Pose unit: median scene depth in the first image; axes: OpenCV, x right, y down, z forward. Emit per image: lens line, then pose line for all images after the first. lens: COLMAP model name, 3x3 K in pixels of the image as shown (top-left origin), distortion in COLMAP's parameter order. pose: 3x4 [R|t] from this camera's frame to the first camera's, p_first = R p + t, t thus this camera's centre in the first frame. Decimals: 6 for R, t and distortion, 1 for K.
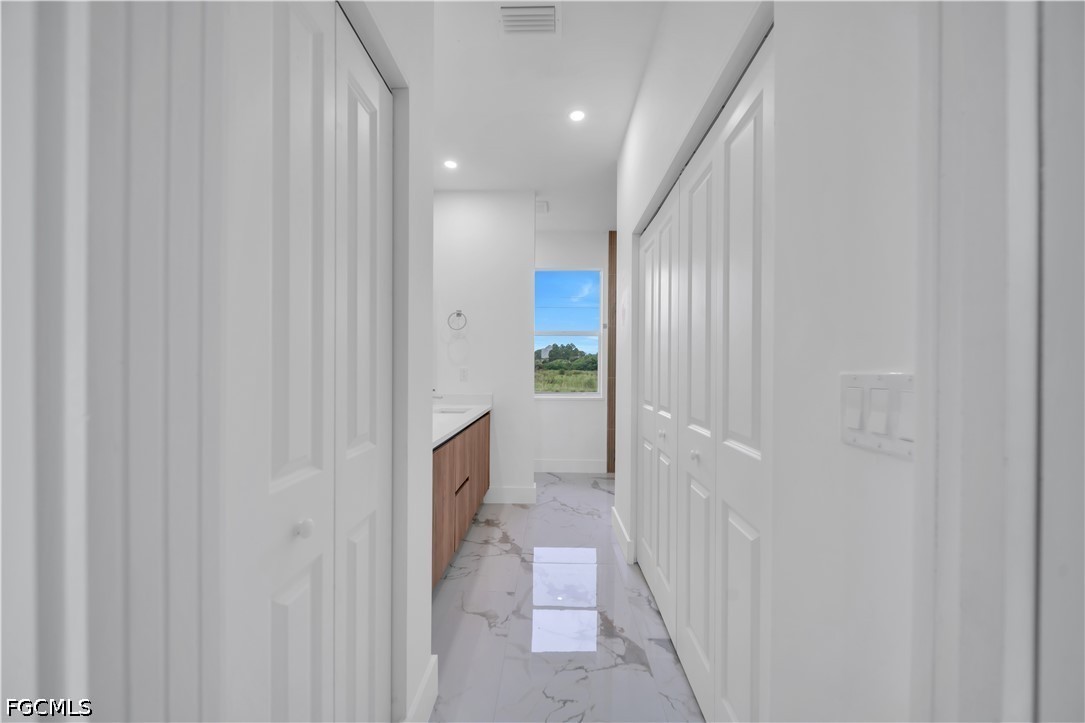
lens RADIAL K [[374.1, 0, 546.7], [0, 374.1, 371.5], [0, 0, 1]] dist [-0.001217, -0.000769]
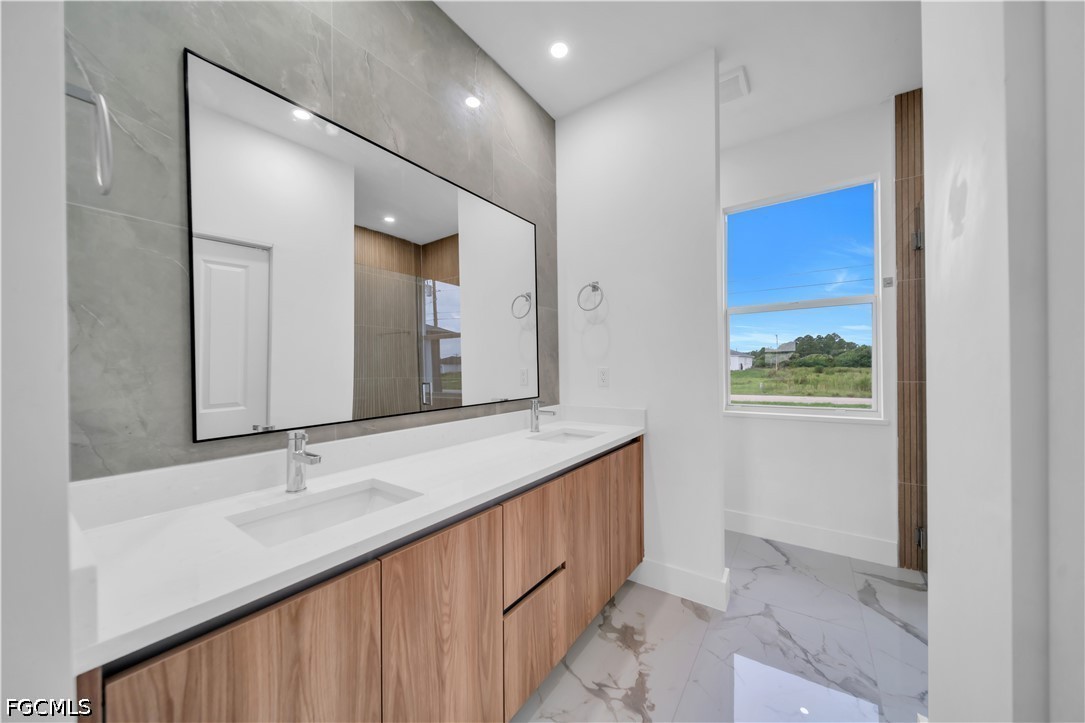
lens RADIAL K [[374.1, 0, 544.6], [0, 374.1, 367.4], [0, 0, 1]] dist [-0.001217, -0.000769]
pose [[0.828811, -0.014177, -0.559349, 0.053326], [0.009706, 0.999893, -0.010961, -0.002704], [0.559445, 0.003656, 0.828860, 0.333185]]
